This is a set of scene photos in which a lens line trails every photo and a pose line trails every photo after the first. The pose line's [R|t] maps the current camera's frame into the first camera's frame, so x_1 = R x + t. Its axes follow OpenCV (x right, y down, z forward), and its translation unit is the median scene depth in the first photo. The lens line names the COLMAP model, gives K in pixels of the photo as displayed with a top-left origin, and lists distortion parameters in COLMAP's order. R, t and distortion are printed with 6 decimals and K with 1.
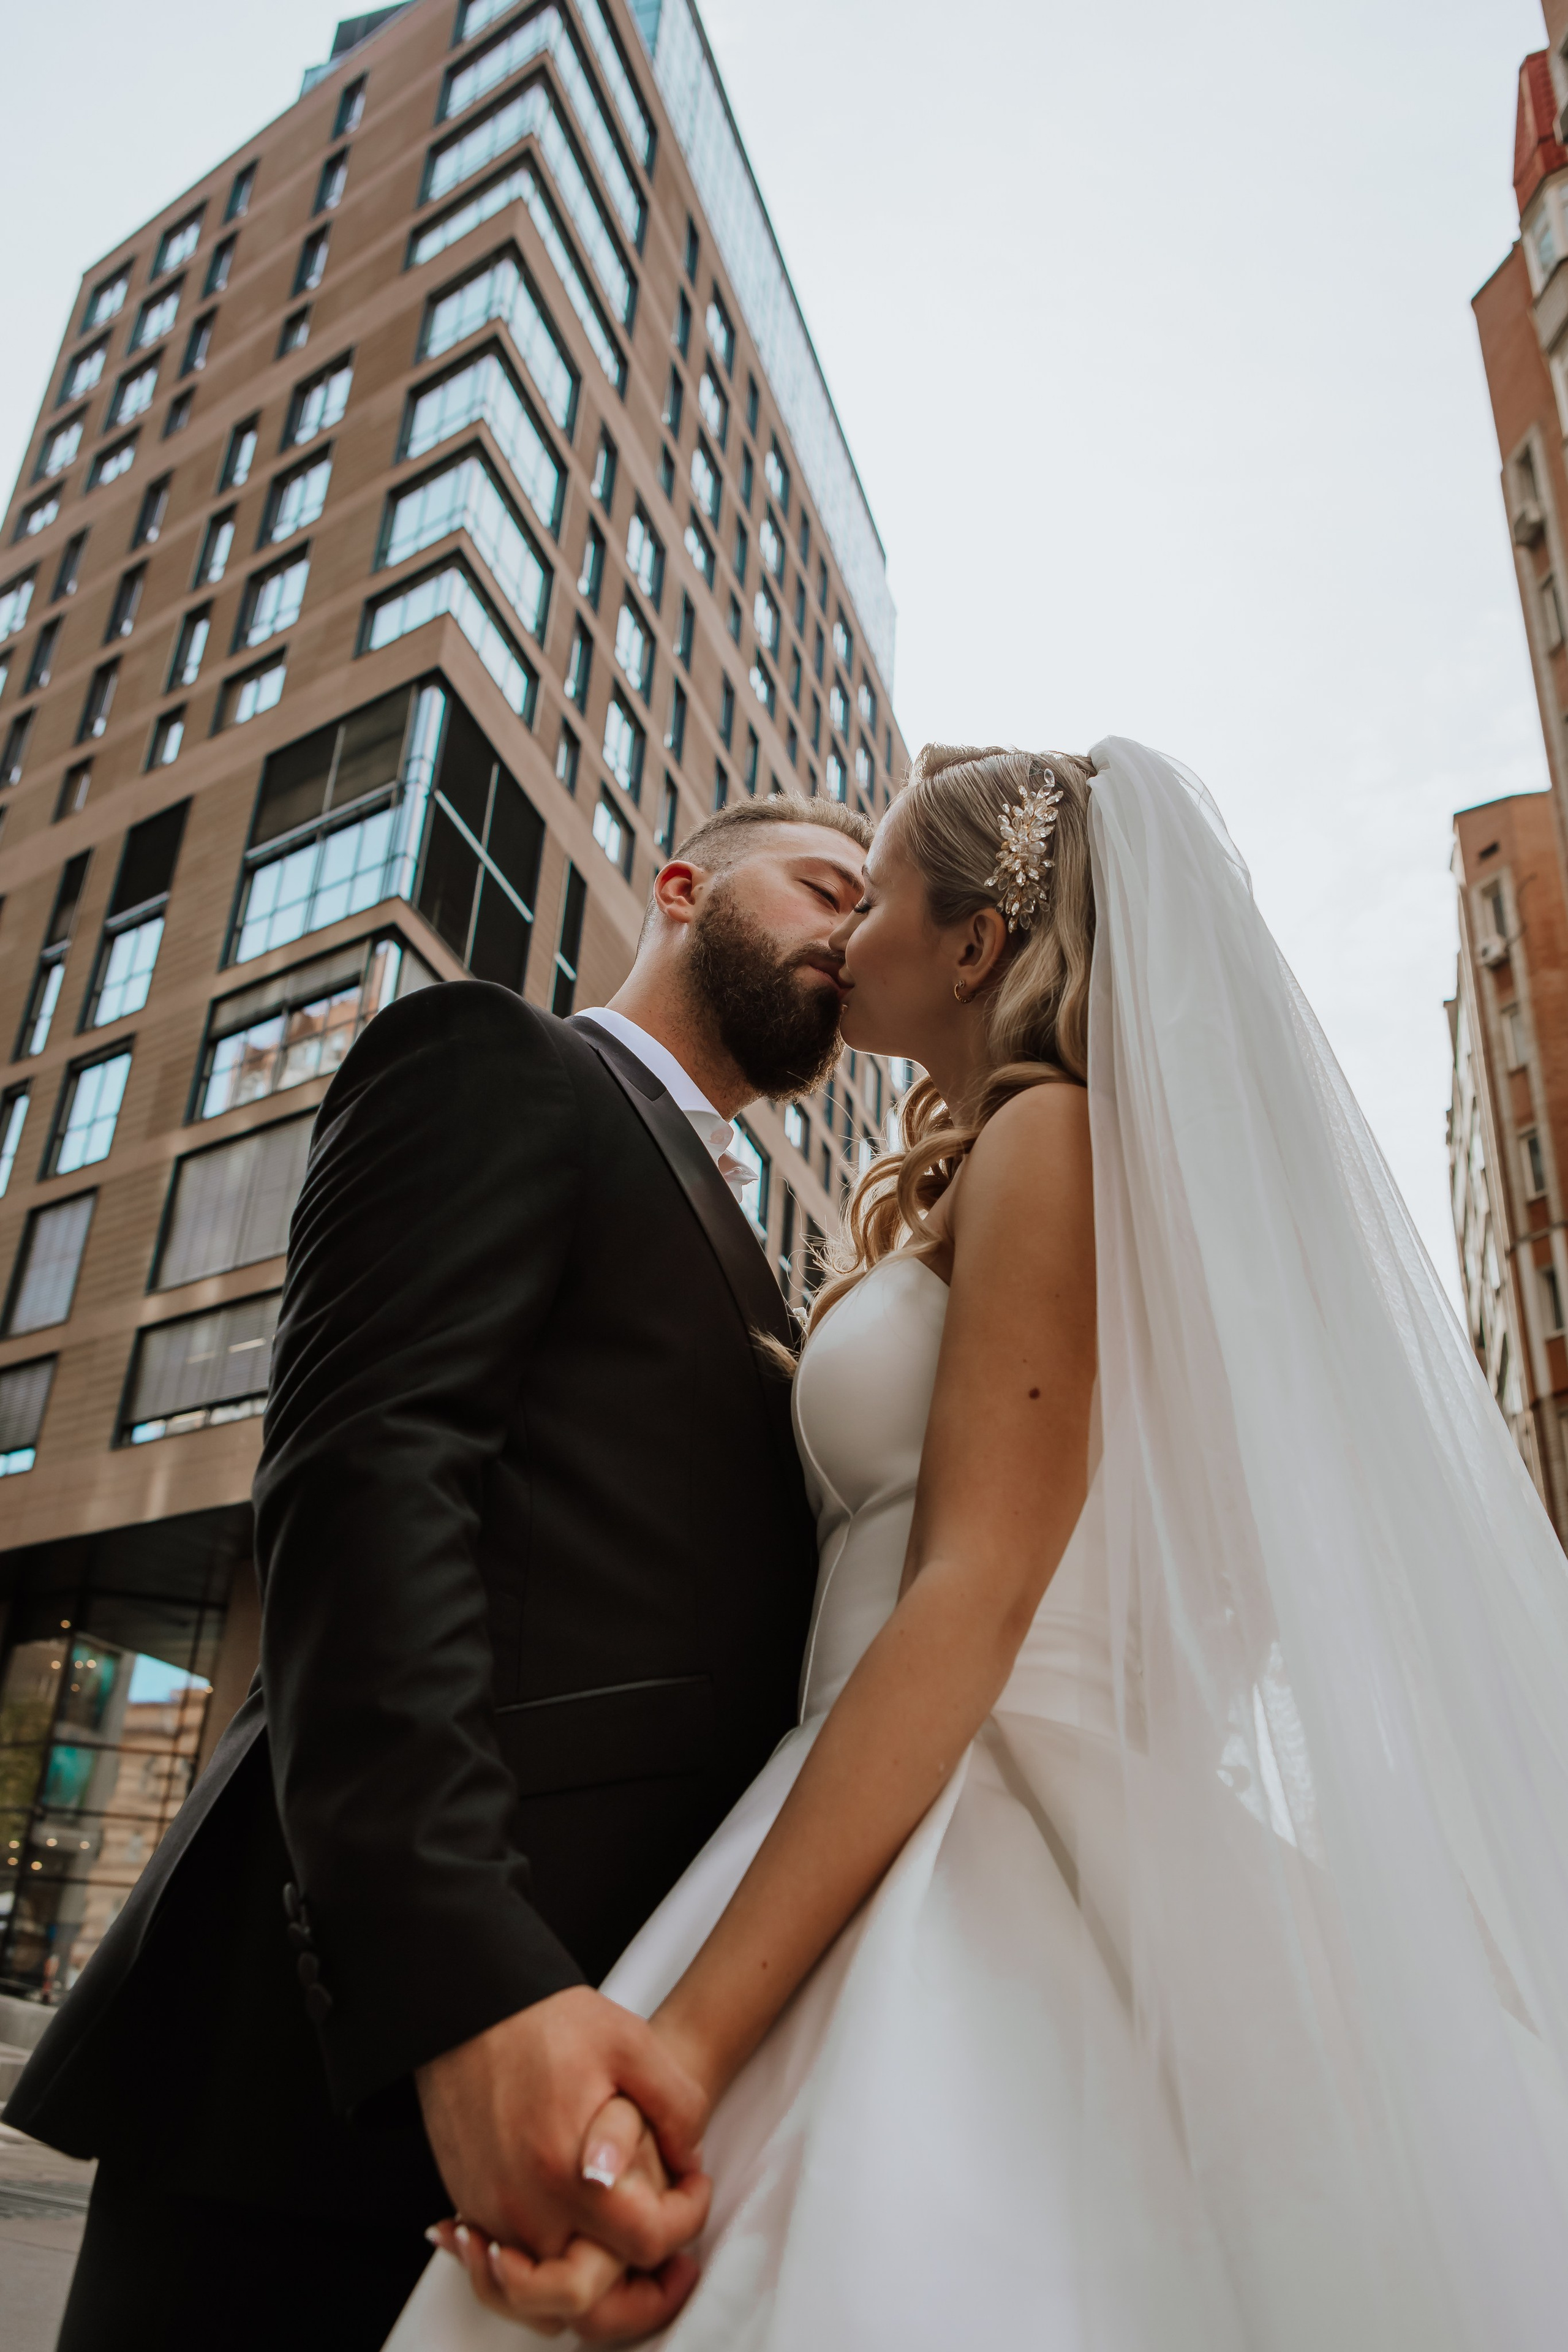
lens RADIAL K [[1784.6, 0, 784.0], [0, 1784.6, 1176.0], [0, 0, 1]] dist [0.070494, 0.001357]
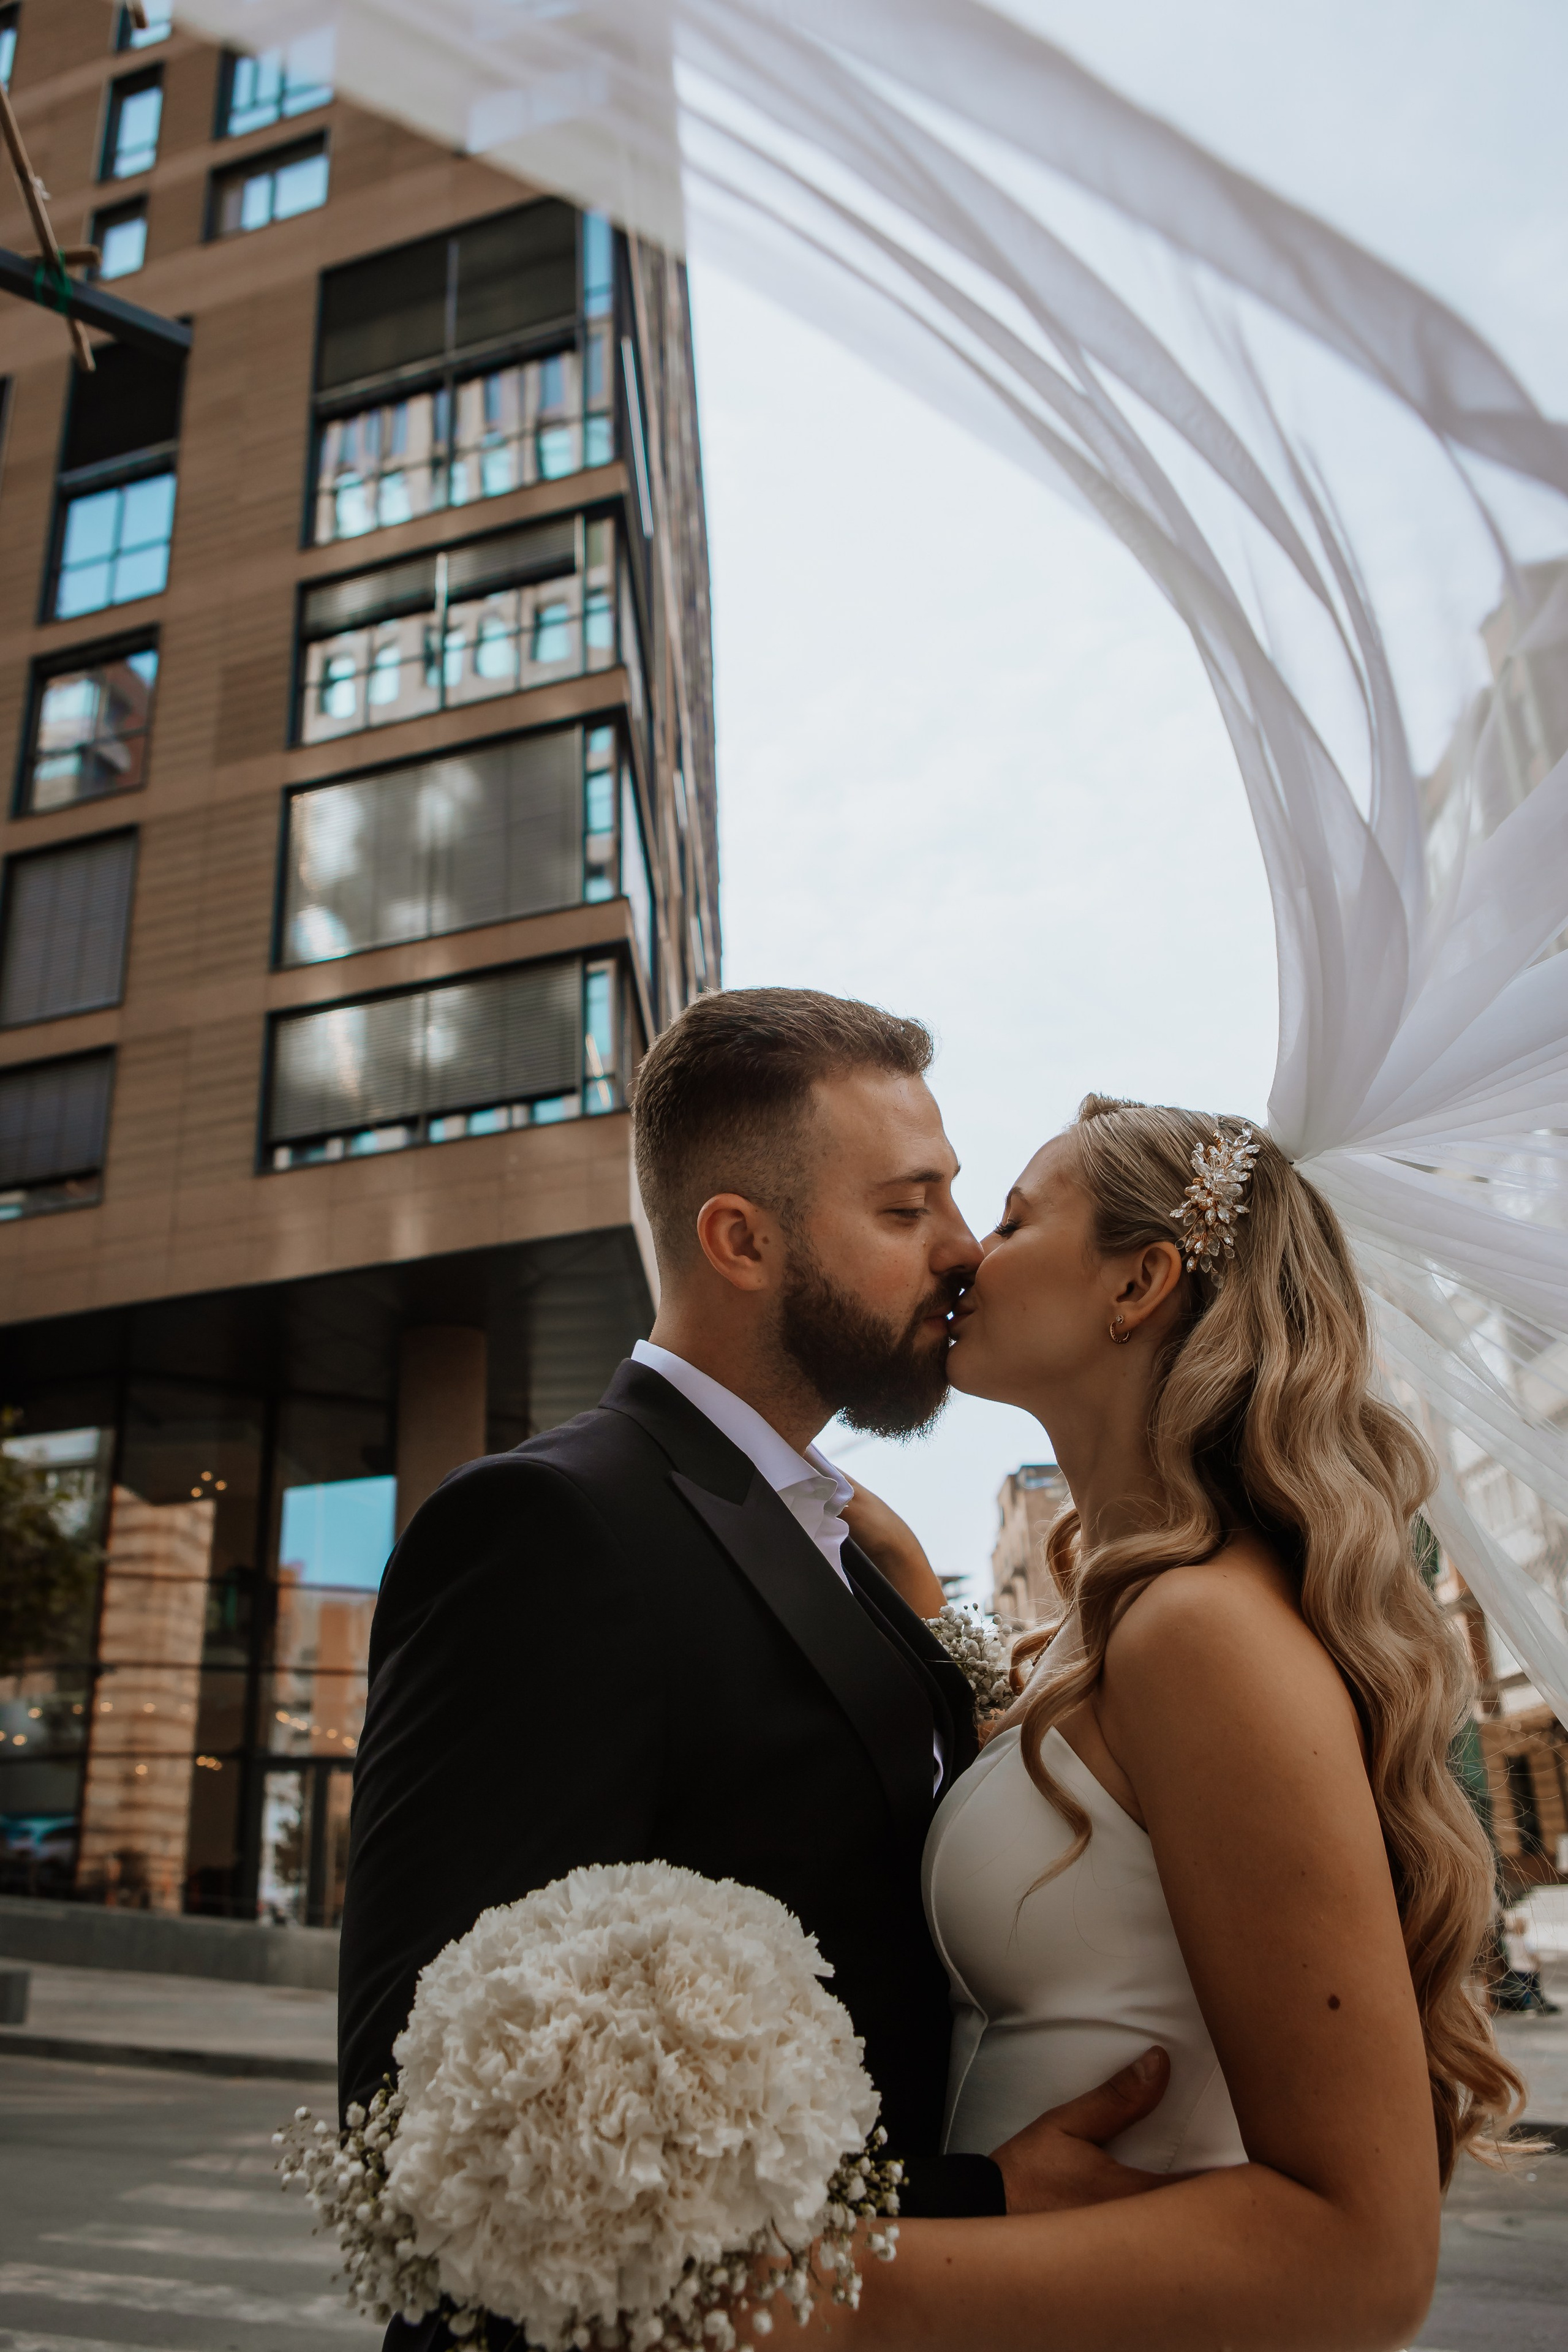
lens RADIAL K [[1821.0, 0, 784.0], [0, 1821.0, 1176.0], [0, 0, 1]] dist [0.067124, 0.000106]
pose [[0.955334, 0.045879, 0.291944, -0.363528], [-0.061527, 0.997107, 0.044642, 0.101176], [-0.289051, -0.060611, 0.955393, 0.240434]]
